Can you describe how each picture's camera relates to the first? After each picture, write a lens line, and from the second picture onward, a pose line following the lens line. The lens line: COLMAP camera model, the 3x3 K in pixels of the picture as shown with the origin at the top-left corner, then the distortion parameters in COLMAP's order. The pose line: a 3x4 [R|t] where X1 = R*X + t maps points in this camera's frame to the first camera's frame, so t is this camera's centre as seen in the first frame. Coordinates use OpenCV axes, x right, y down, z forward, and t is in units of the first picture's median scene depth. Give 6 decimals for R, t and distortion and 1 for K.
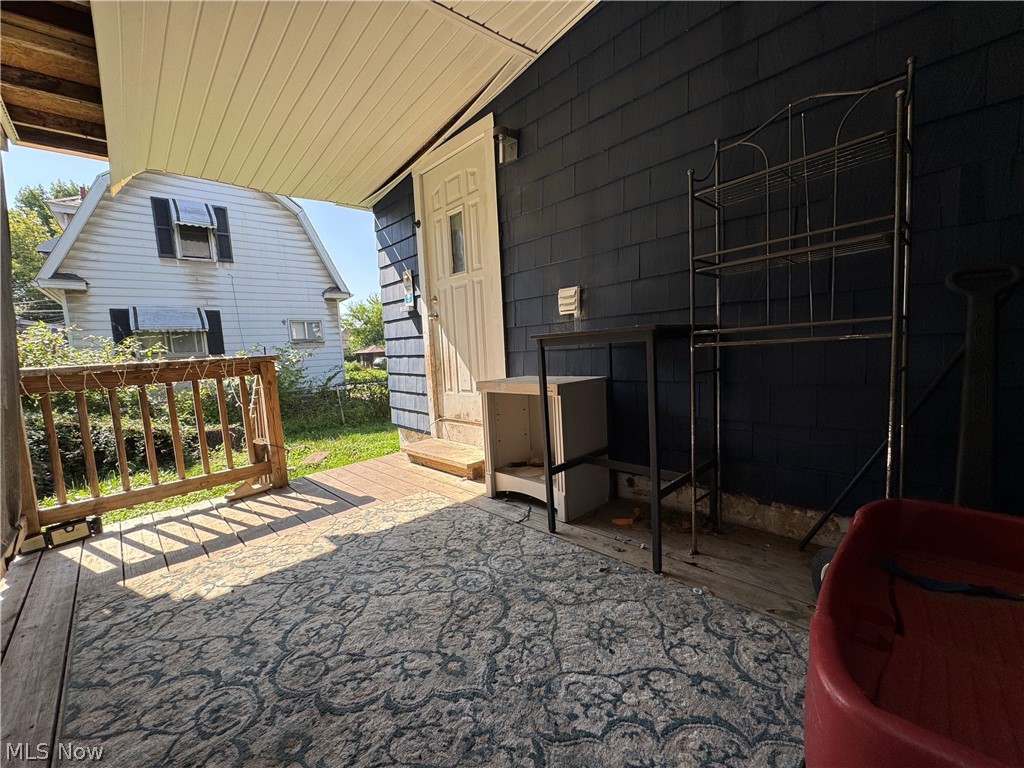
lens RADIAL K [[407.4, 0, 511.3], [0, 407.4, 381.9], [0, 0, 1]] dist [-0.000656, -0.000397]
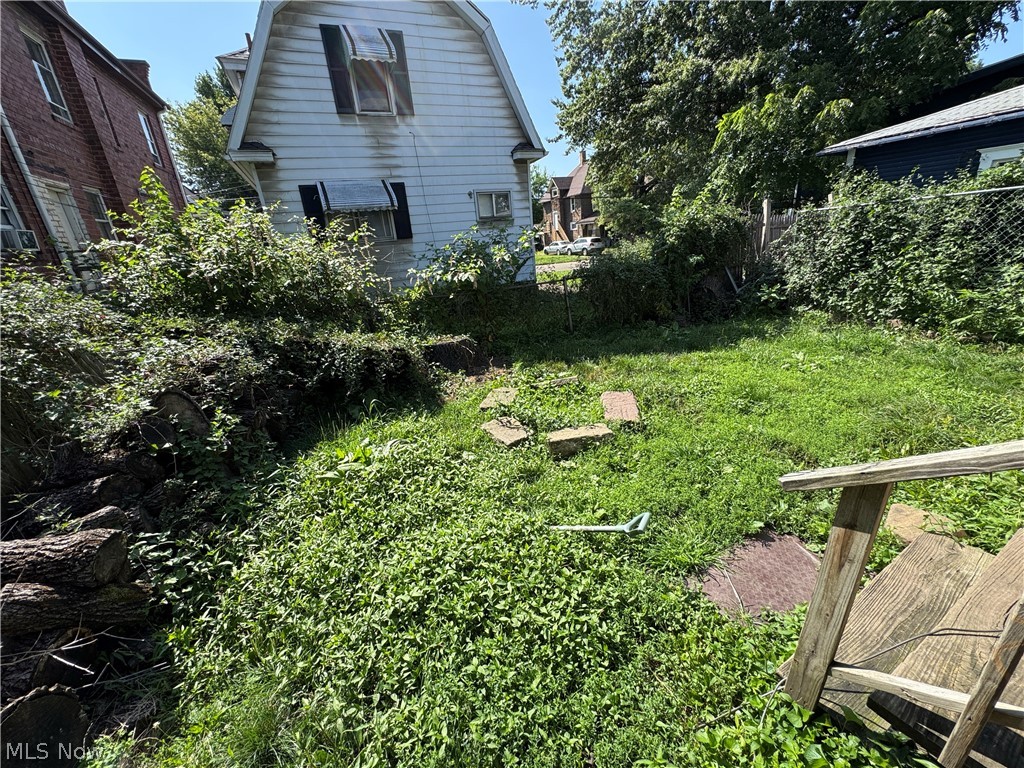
lens RADIAL K [[407.4, 0, 511.8], [0, 407.4, 384.8], [0, 0, 1]] dist [-0.000656, -0.000397]
pose [[0.957487, 0.081555, -0.276709, -0.260680], [0.000776, 0.958474, 0.285178, -0.018510], [0.288476, -0.273269, 0.917663, 0.205113]]
